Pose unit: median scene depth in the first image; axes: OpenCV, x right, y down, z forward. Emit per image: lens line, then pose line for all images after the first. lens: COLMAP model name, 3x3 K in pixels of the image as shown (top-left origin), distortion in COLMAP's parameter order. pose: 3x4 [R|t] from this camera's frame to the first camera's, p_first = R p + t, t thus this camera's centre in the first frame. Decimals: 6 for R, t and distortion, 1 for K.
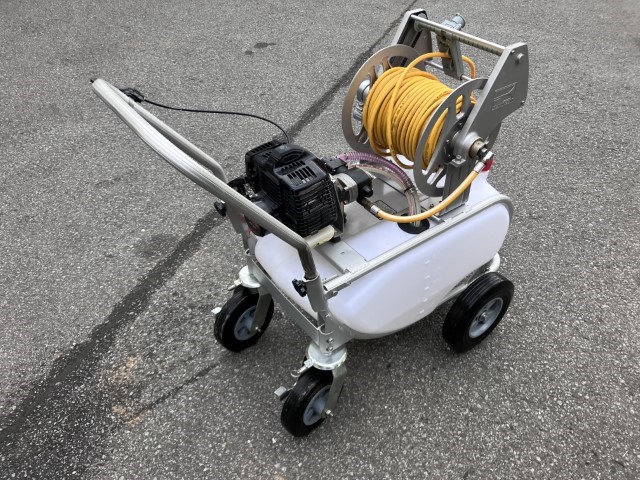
lens RADIAL K [[532.7, 0, 308.6], [0, 532.7, 242.1], [0, 0, 1]] dist [-0.005212, -0.005210]
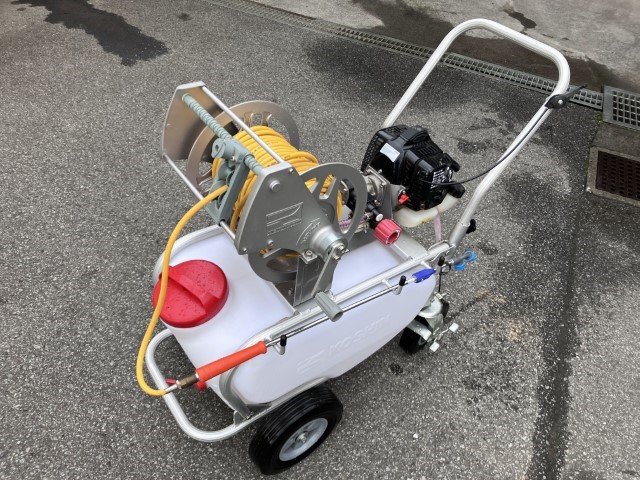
lens RADIAL K [[520.4, 0, 321.8], [0, 520.4, 238.6], [0, 0, 1]] dist [0.001641, -0.002984]
pose [[-0.995504, -0.064757, -0.069131, 0.179522], [-0.077605, 0.139099, 0.987233, -0.951472], [-0.054314, 0.988159, -0.143499, 1.080447]]
